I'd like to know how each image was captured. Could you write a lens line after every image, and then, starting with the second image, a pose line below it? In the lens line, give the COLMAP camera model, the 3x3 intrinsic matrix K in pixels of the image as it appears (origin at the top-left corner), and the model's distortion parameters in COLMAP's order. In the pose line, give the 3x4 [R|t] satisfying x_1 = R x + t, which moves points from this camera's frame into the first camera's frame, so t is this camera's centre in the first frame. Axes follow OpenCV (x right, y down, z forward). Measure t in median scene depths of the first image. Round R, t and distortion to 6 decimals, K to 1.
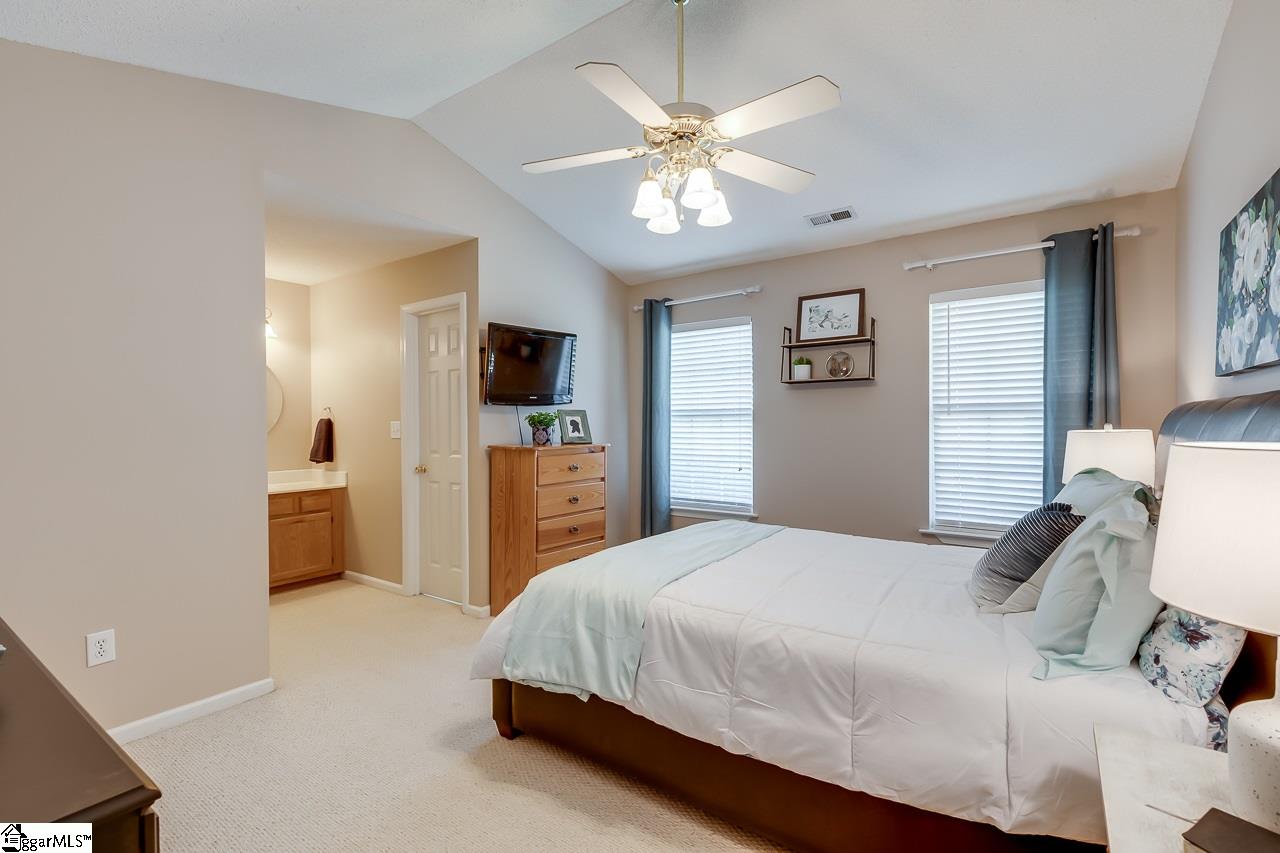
lens RADIAL K [[578.2, 0, 645.4], [0, 578.2, 425.3], [0, 0, 1]] dist [0.006172, -0.001538]
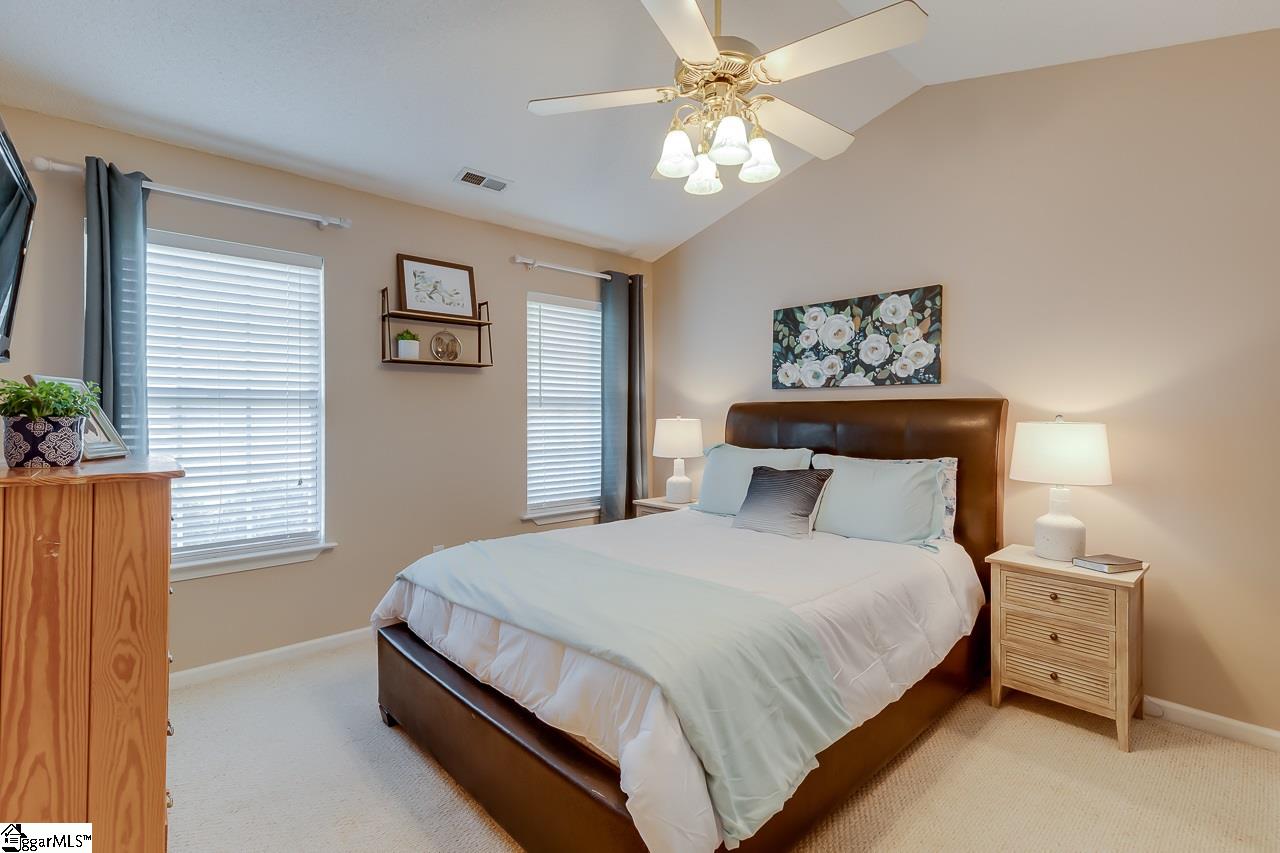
lens RADIAL K [[578.2, 0, 645.1], [0, 578.2, 419.4], [0, 0, 1]] dist [0.006172, -0.001538]
pose [[0.206291, -0.005033, 0.978478, -0.468921], [0.001341, 0.999987, 0.004861, 0.000984], [-0.978490, 0.000310, 0.206295, 0.544698]]
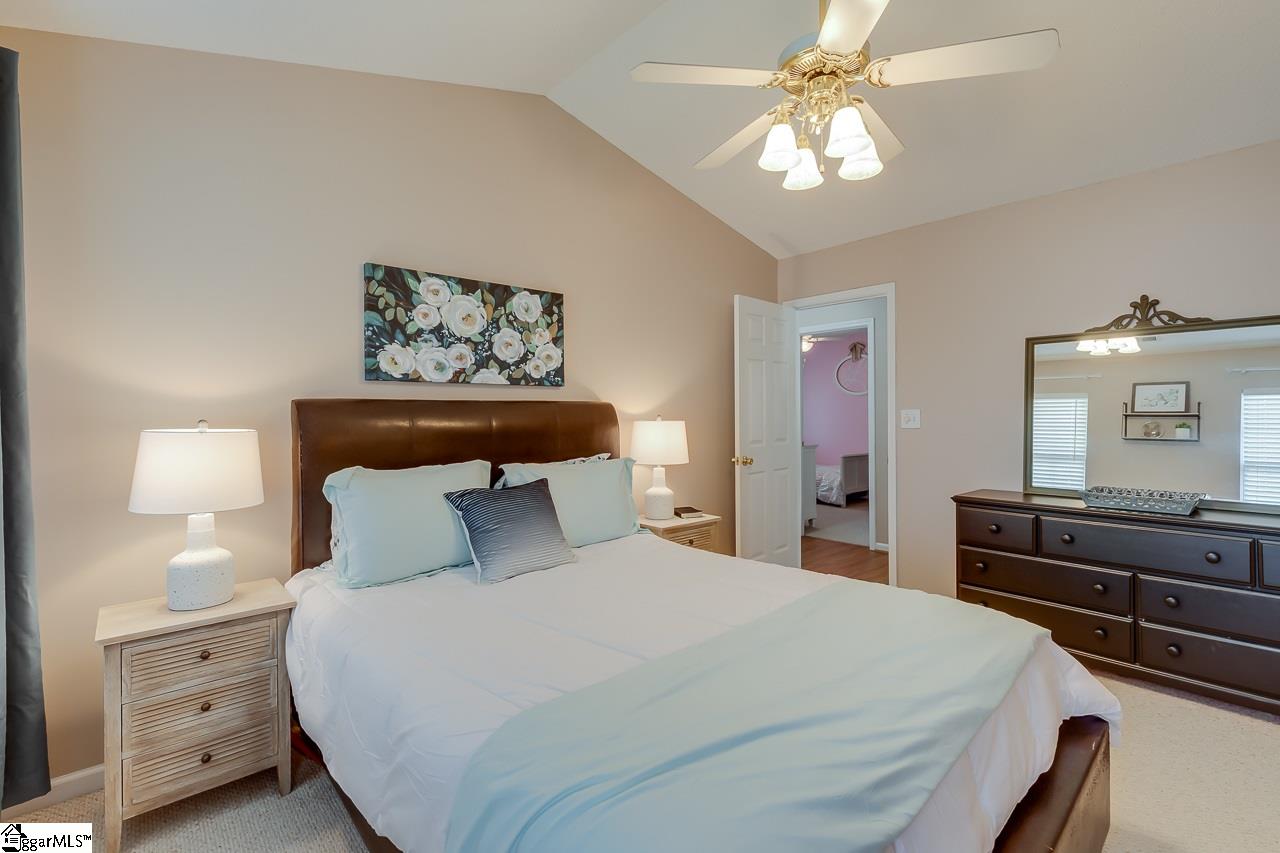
lens RADIAL K [[578.2, 0, 646.8], [0, 578.2, 421.7], [0, 0, 1]] dist [0.006172, -0.001538]
pose [[-0.974633, -0.000933, 0.223808, 0.073806], [0.004191, 0.999740, 0.022417, -0.010838], [-0.223771, 0.022786, -0.974375, 1.105319]]
